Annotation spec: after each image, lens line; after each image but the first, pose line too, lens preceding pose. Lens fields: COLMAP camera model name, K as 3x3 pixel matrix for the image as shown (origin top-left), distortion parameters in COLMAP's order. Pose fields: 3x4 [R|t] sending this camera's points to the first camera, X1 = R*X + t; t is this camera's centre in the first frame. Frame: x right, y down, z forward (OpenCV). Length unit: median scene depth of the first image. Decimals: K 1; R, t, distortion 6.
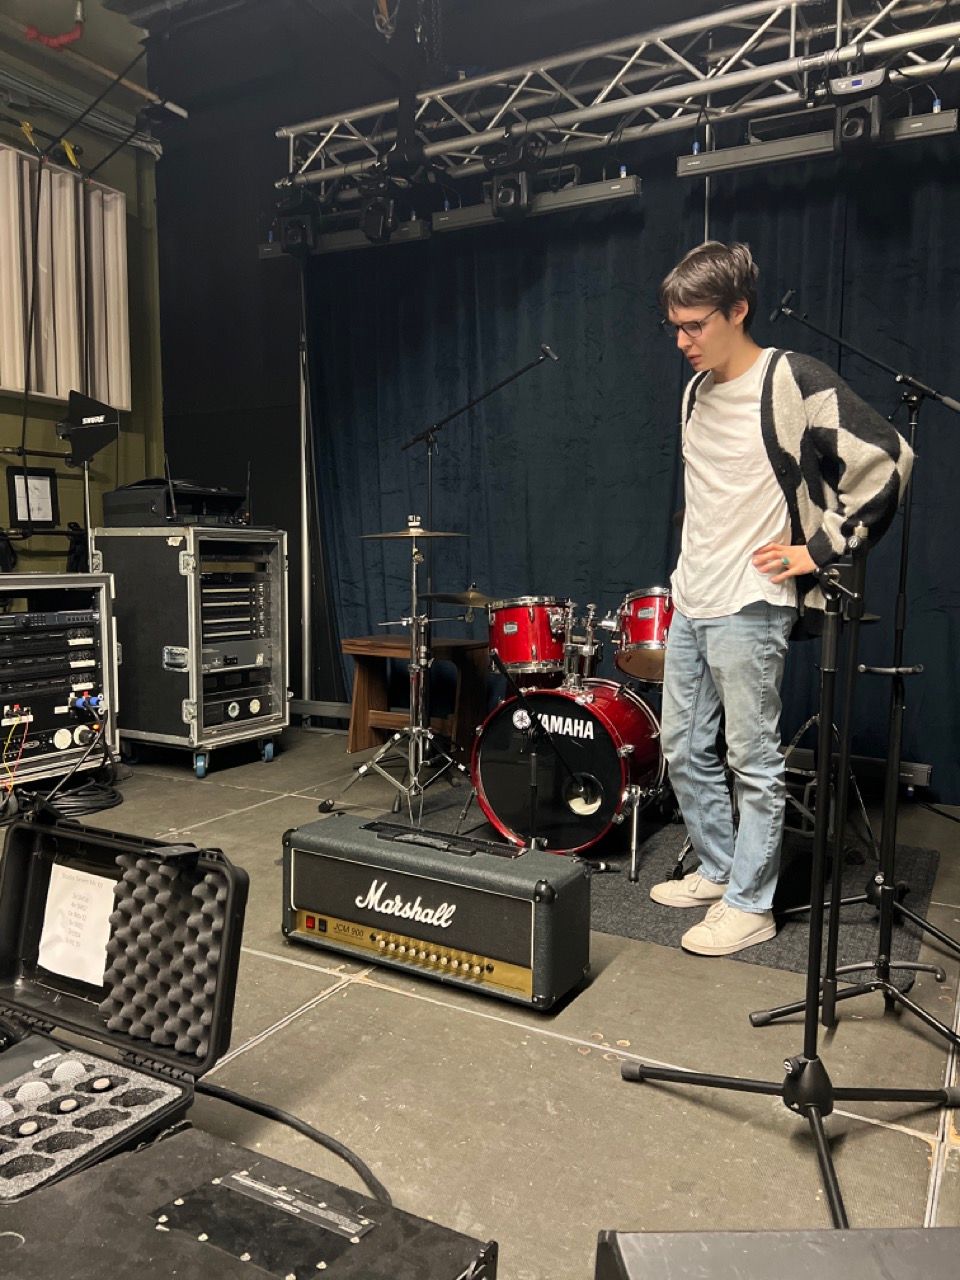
lens RADIAL K [[962.1, 0, 480.0], [0, 962.1, 640.0], [0, 0, 1]] dist [0.004168, 0.000721]
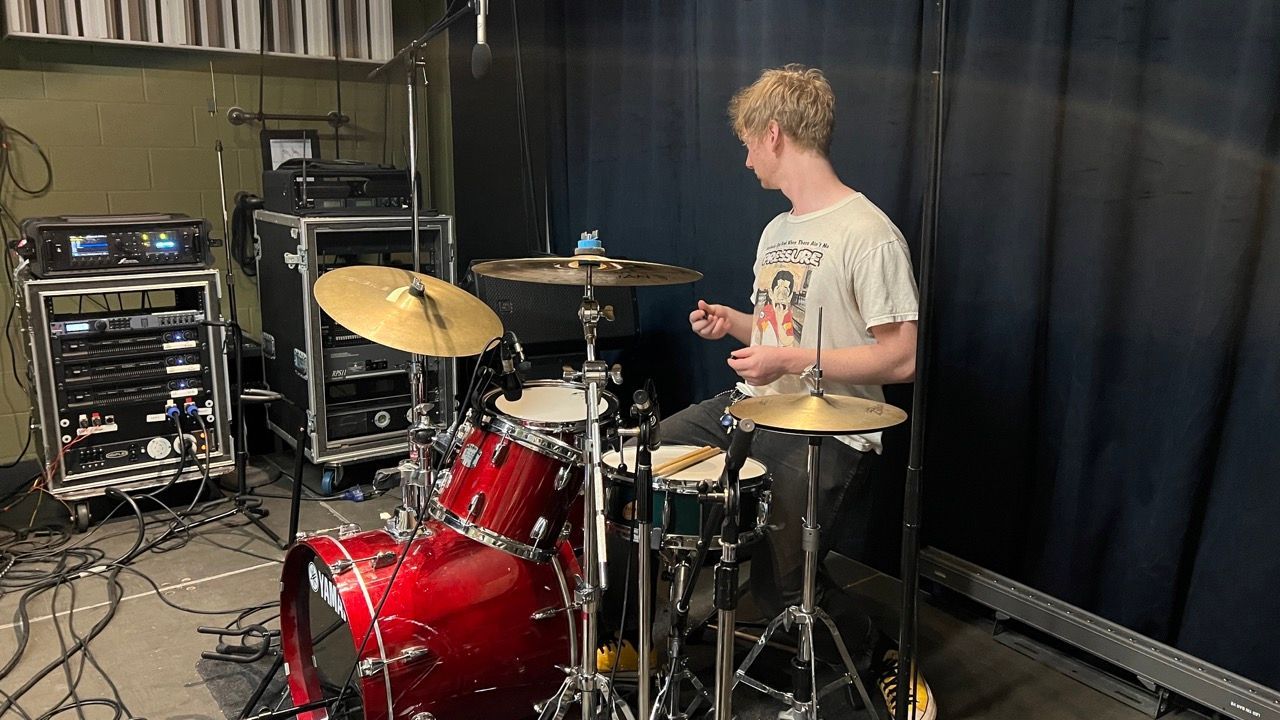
lens RADIAL K [[953.0, 0, 634.7], [0, 953.0, 343.6], [0, 0, 1]] dist [0.037159, -0.000314]
pose [[0.904913, 0.086256, -0.416765, 0.328094], [-0.042052, 0.992576, 0.114124, -0.111254], [0.423515, -0.085746, 0.901822, 0.319296]]
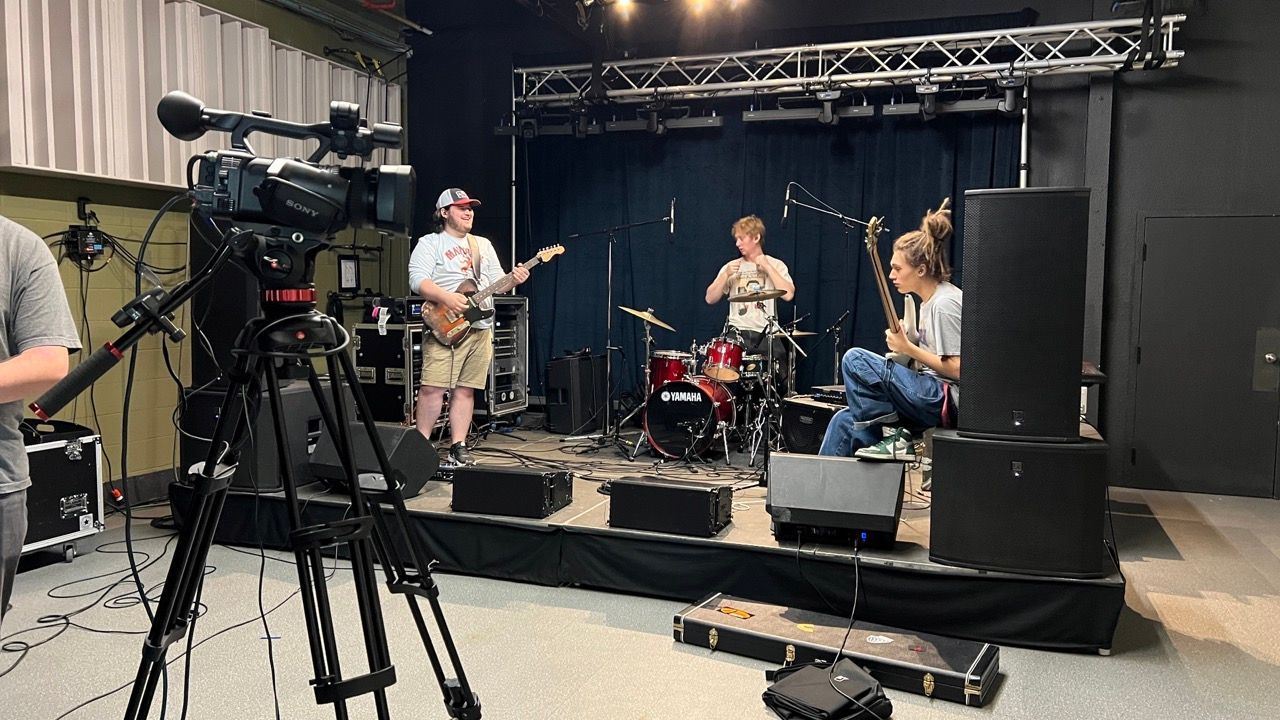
lens RADIAL K [[953.0, 0, 634.7], [0, 953.0, 343.6], [0, 0, 1]] dist [0.037159, -0.000314]
pose [[0.988079, -0.004366, 0.153885, -0.298349], [0.009388, 0.999446, -0.031923, 0.033426], [-0.153660, 0.032988, 0.987573, -0.832880]]
